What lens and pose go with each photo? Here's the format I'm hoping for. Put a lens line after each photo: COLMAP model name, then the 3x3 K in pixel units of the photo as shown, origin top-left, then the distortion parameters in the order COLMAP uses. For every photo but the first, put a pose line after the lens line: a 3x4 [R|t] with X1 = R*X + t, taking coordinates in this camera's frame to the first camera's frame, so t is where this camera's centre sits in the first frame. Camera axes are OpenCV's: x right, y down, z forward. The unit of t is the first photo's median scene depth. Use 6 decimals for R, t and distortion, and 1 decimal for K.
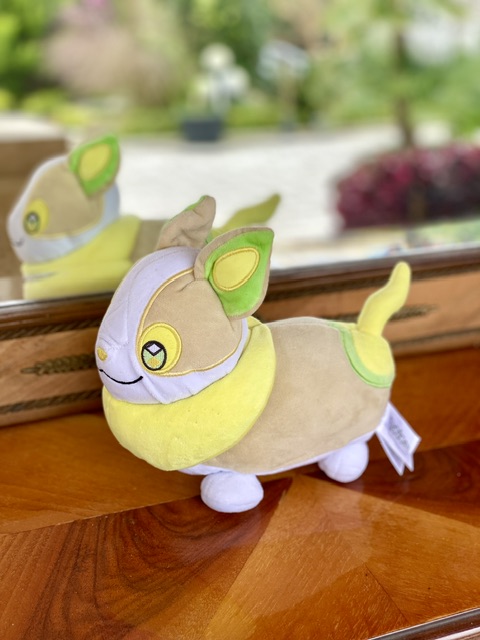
lens RADIAL K [[970.1, 0, 244.6], [0, 970.1, 312.3], [0, 0, 1]] dist [0.055870, 0.000000]
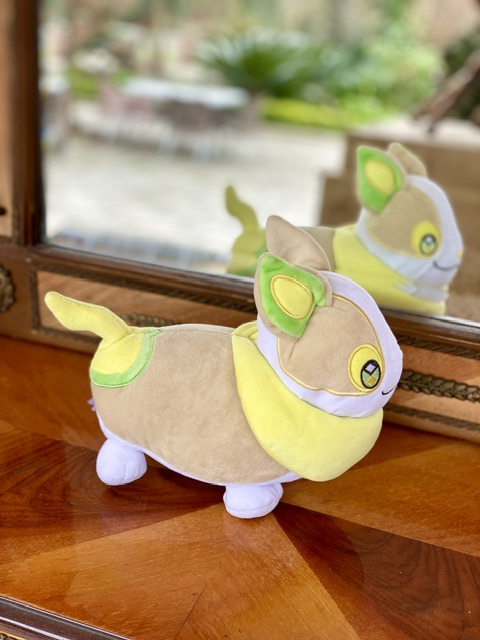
lens RADIAL K [[970.1, 0, 238.2], [0, 970.1, 310.7], [0, 0, 1]] dist [0.055870, 0.000000]
pose [[0.722721, 0.295527, -0.624770, 0.651053], [-0.305669, 0.947431, 0.094559, -0.107385], [0.619871, 0.122633, 0.775062, 0.203677]]
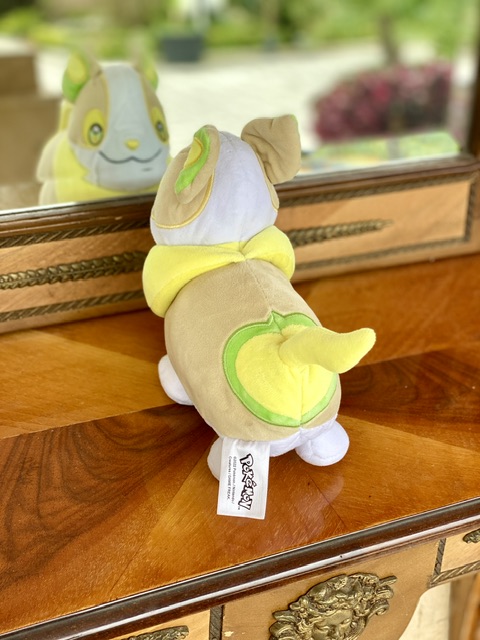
lens RADIAL K [[970.1, 0, 246.6], [0, 970.1, 309.7], [0, 0, 1]] dist [0.055870, 0.000000]
pose [[0.999819, -0.007192, 0.017605, 0.040893], [0.005839, 0.997115, 0.075684, 0.010928], [-0.018099, -0.075568, 0.996976, 0.006499]]
